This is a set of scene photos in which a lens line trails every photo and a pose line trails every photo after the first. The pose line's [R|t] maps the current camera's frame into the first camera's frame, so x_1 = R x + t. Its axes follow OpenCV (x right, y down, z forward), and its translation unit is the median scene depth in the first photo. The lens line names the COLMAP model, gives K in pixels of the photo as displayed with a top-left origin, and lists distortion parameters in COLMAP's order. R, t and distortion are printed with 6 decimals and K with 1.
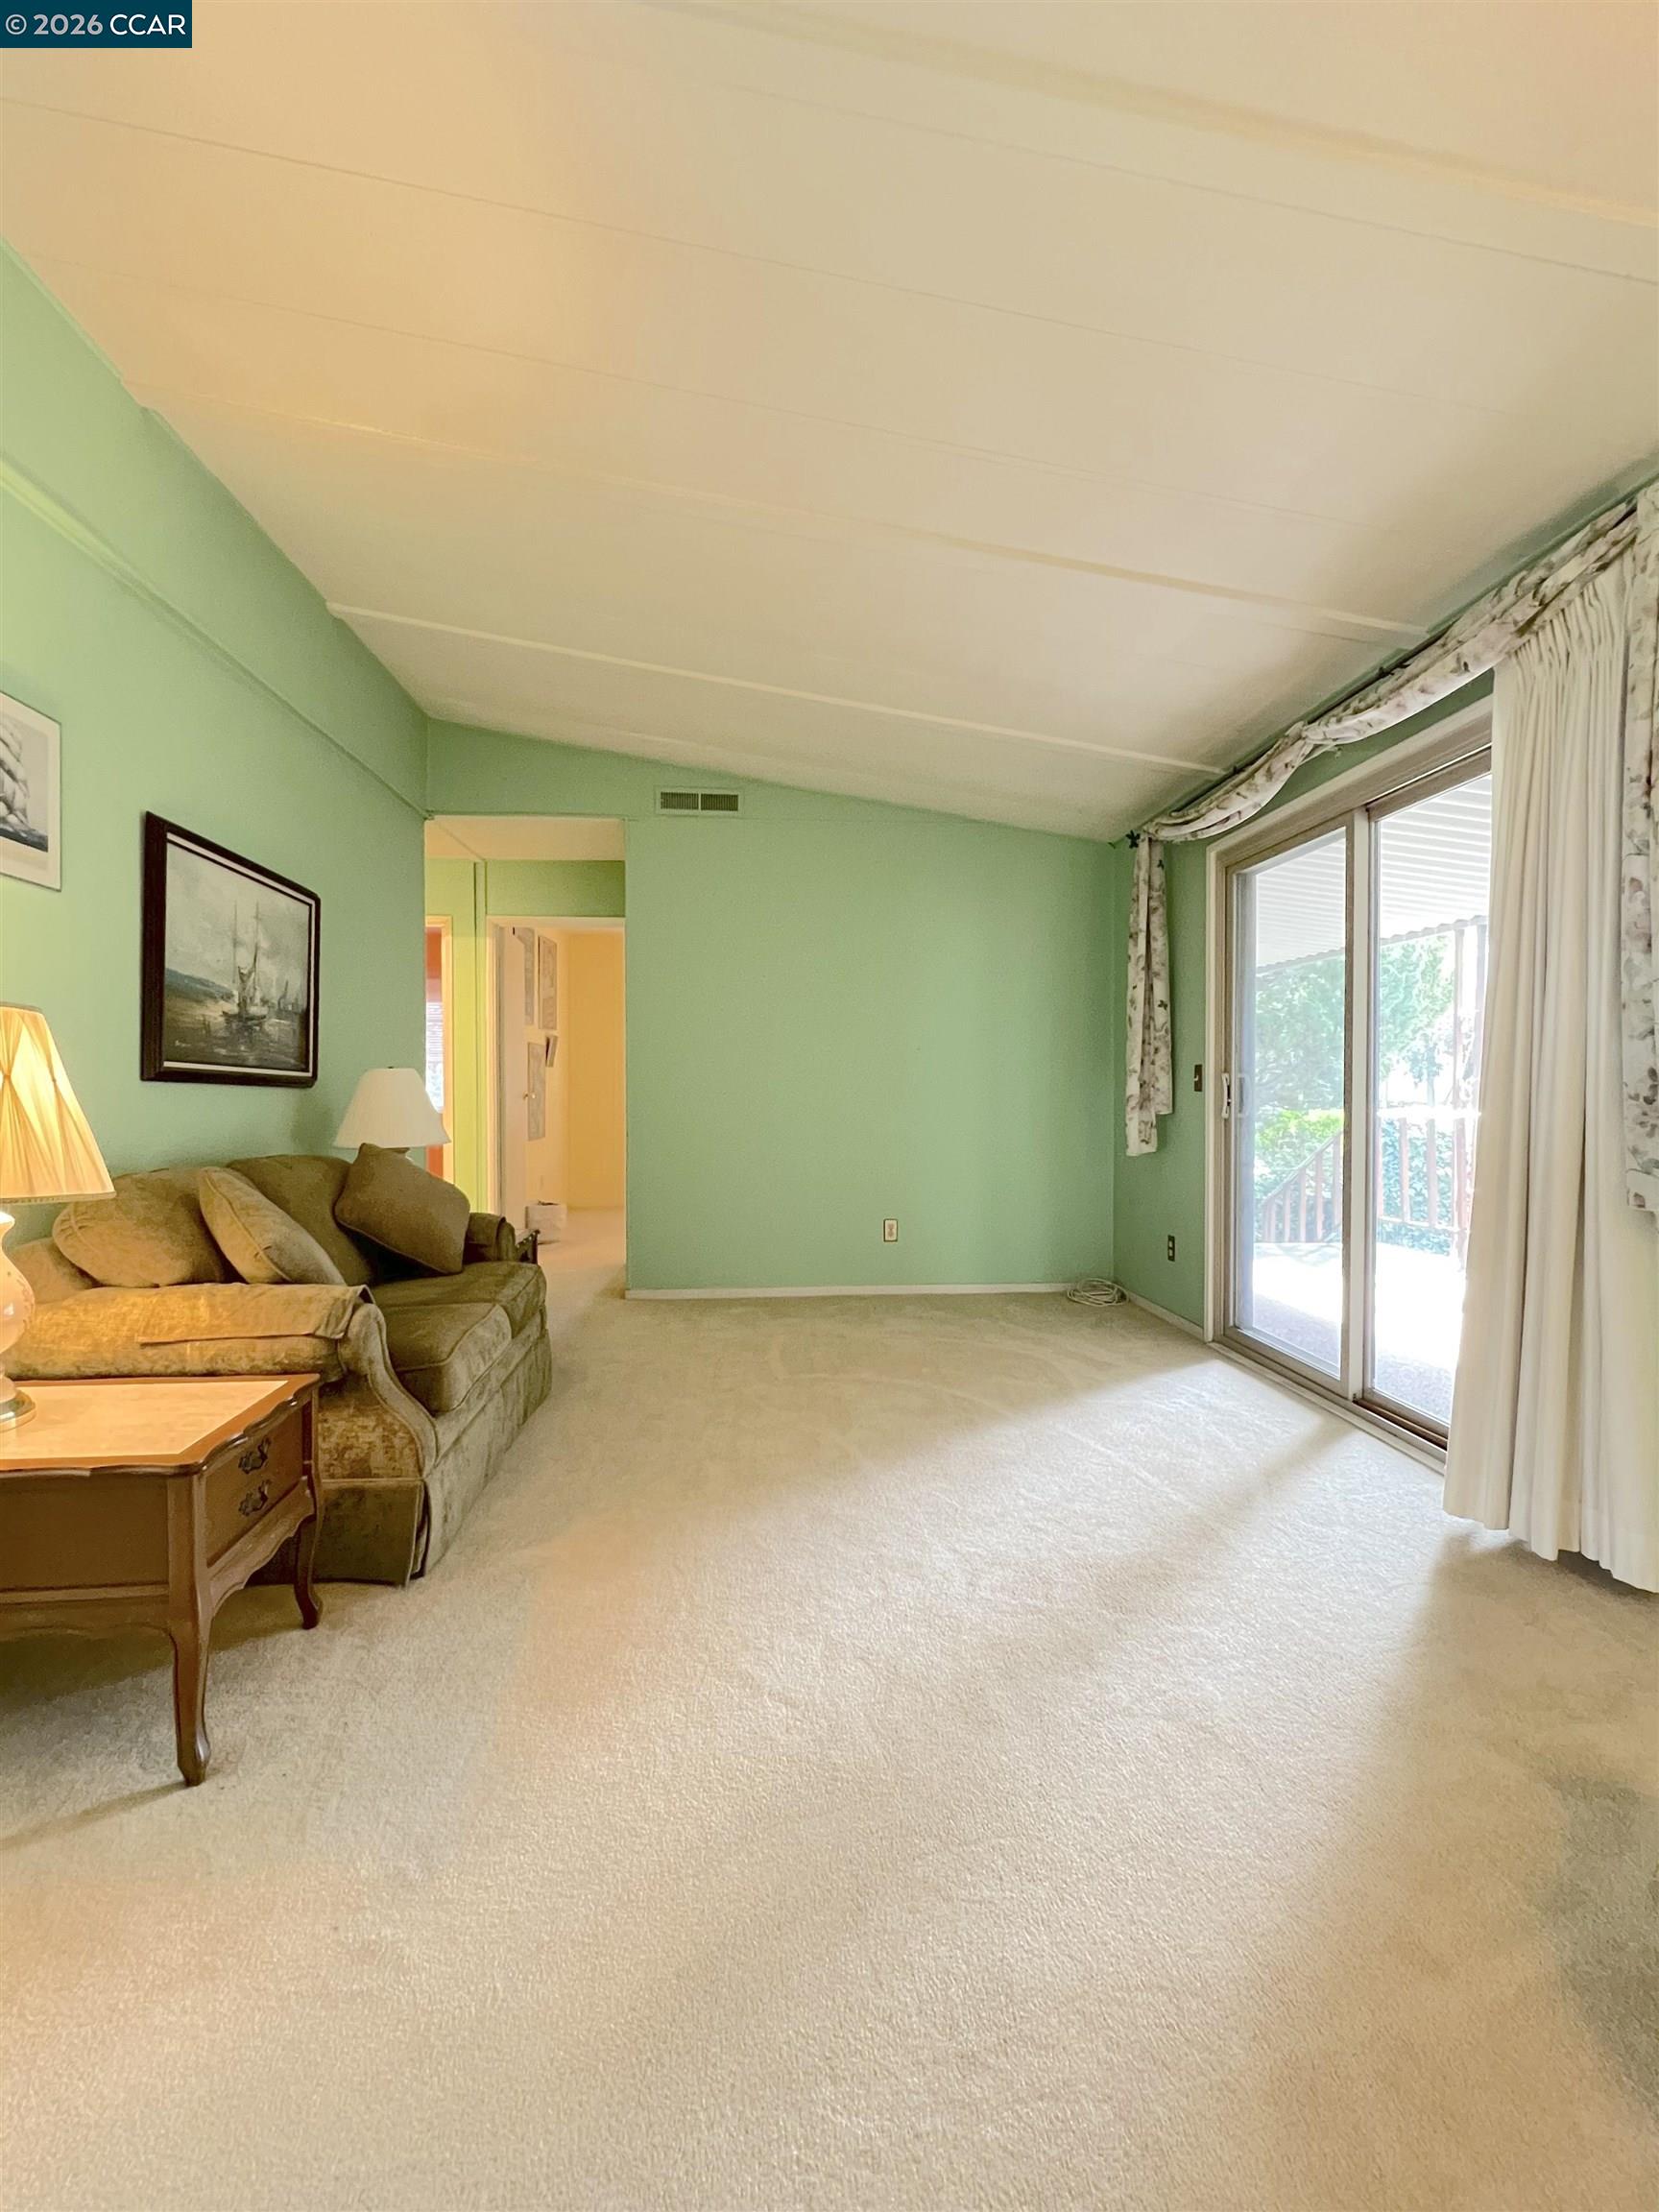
lens RADIAL K [[1022.1, 0, 816.2], [0, 1022.1, 1100.3], [0, 0, 1]] dist [0.001385, 0.000457]
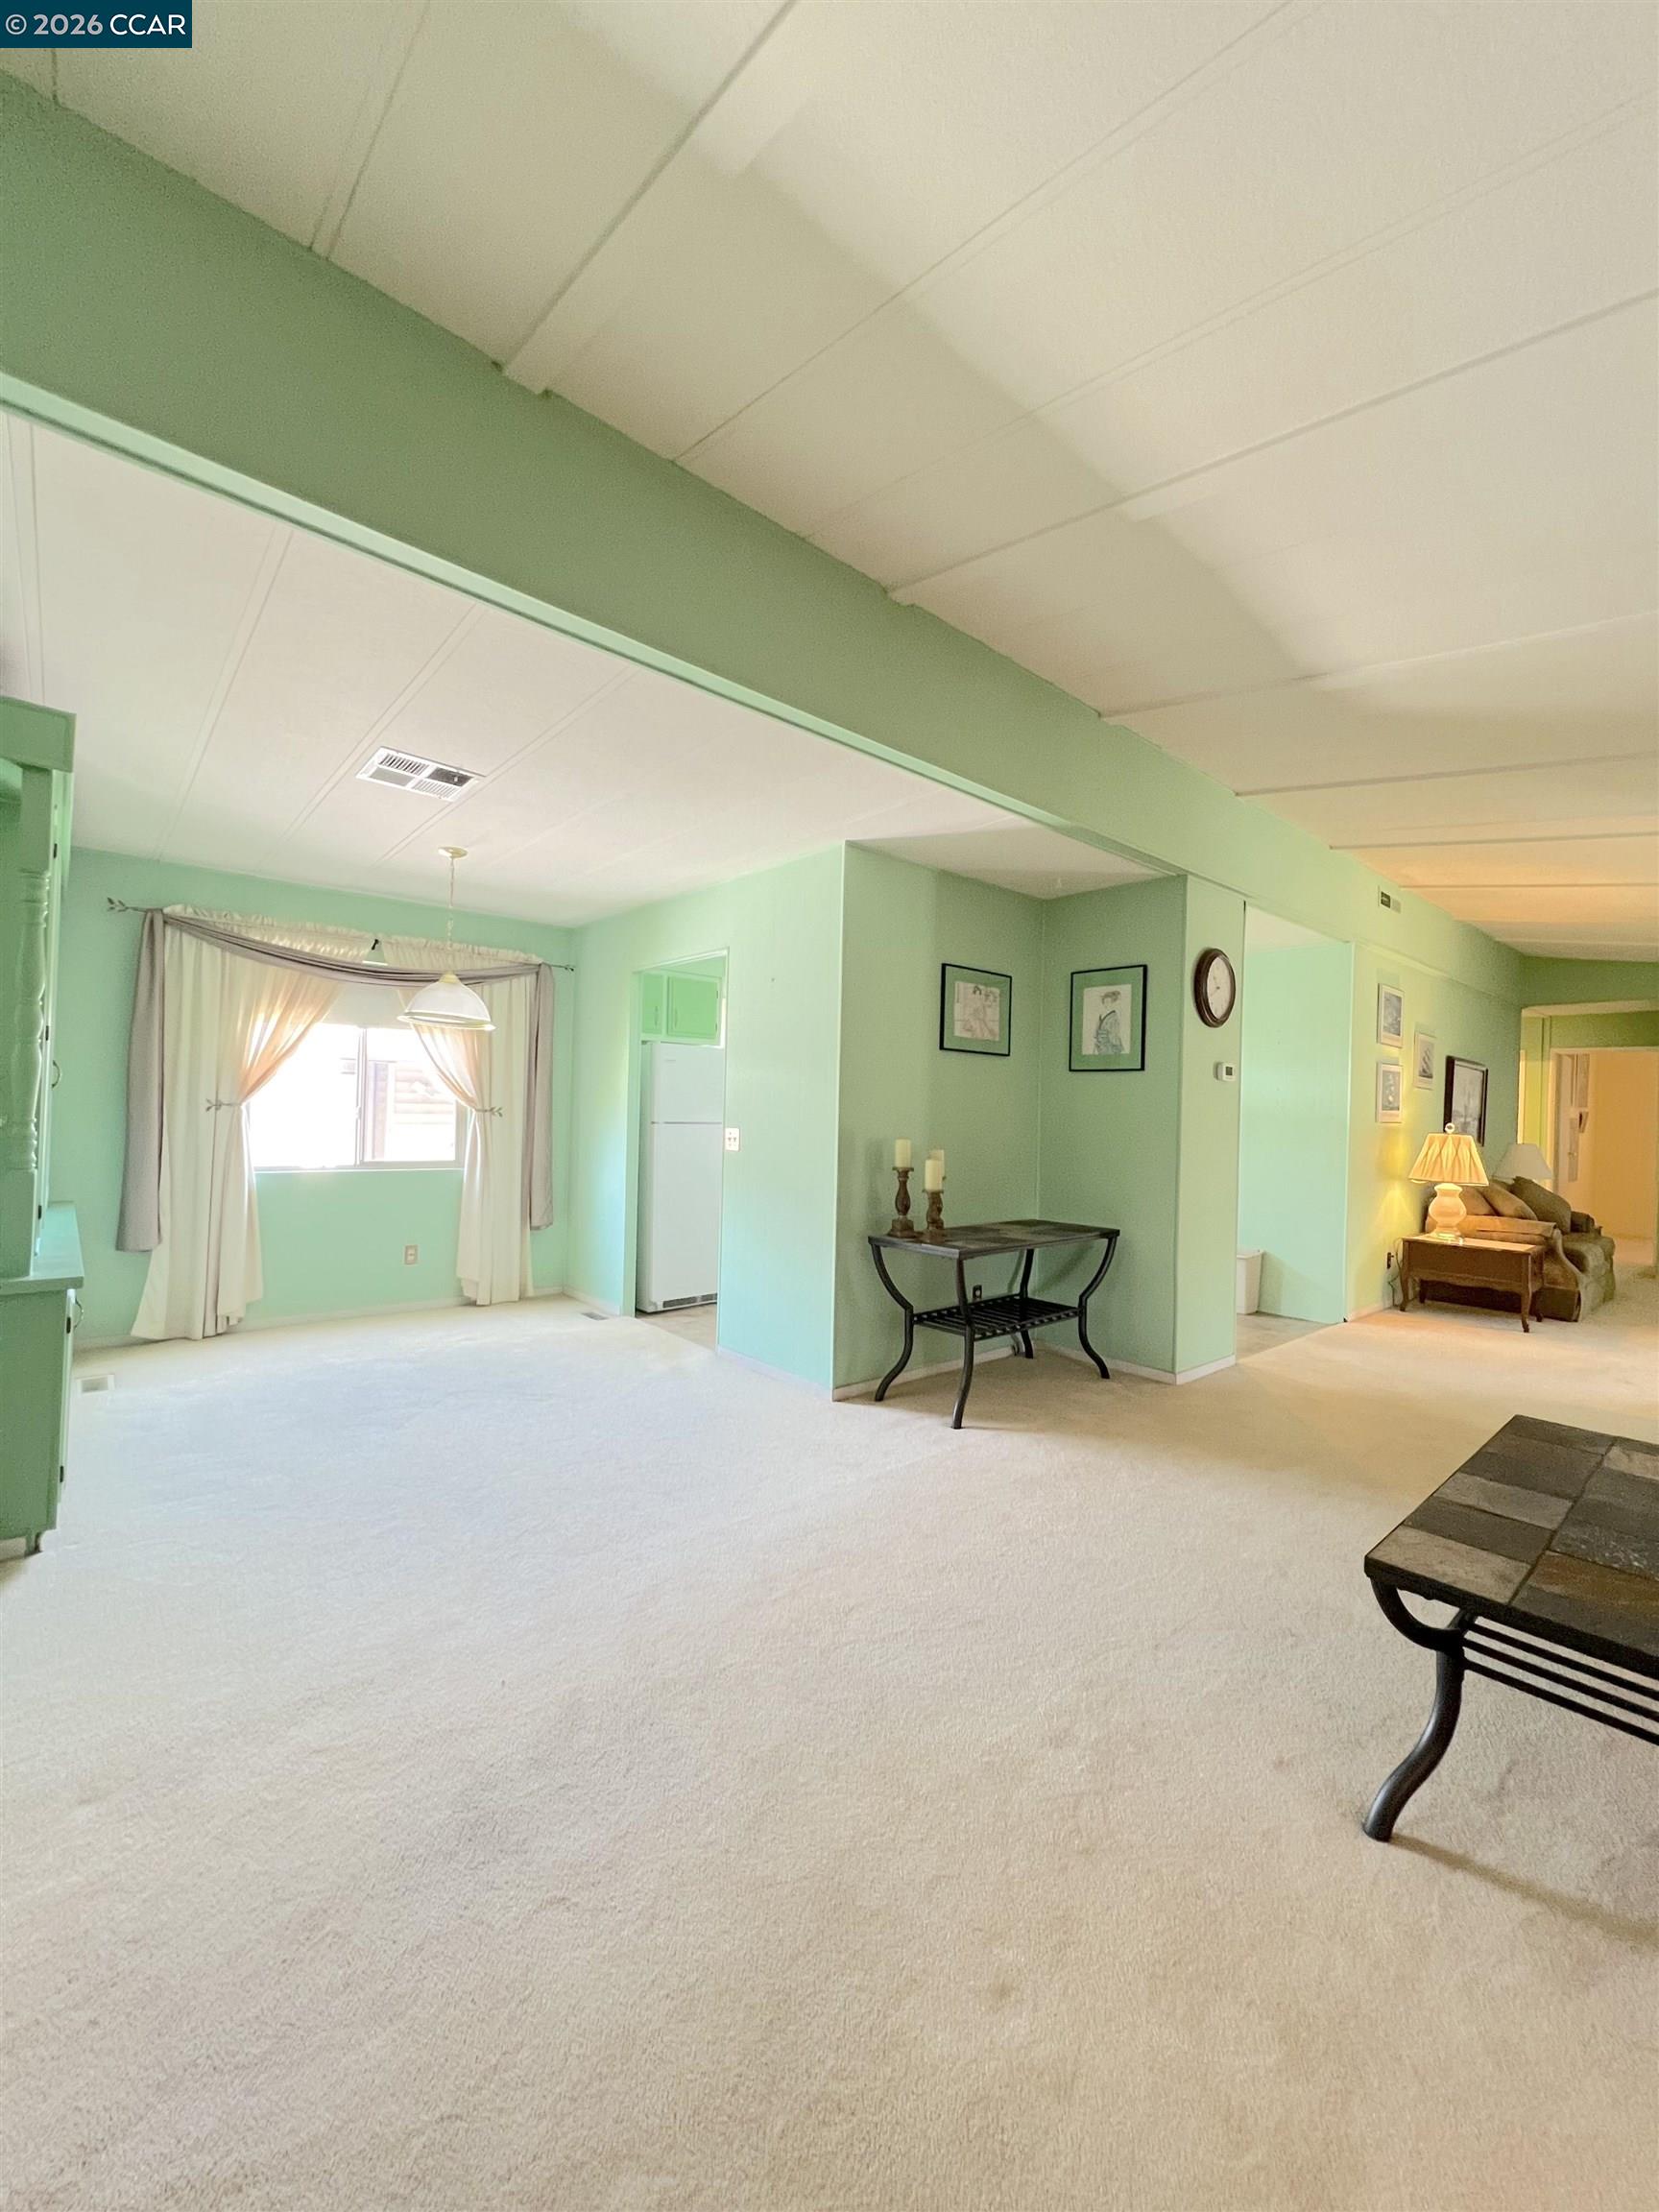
lens RADIAL K [[892.6, 0, 851.4], [0, 892.6, 1116.7], [0, 0, 1]] dist [0.000456, 0.000079]
pose [[0.625285, 0.023974, -0.780028, 0.257109], [-0.039524, 0.999218, -0.000973, -0.040622], [0.779395, 0.031438, 0.625744, -1.900804]]
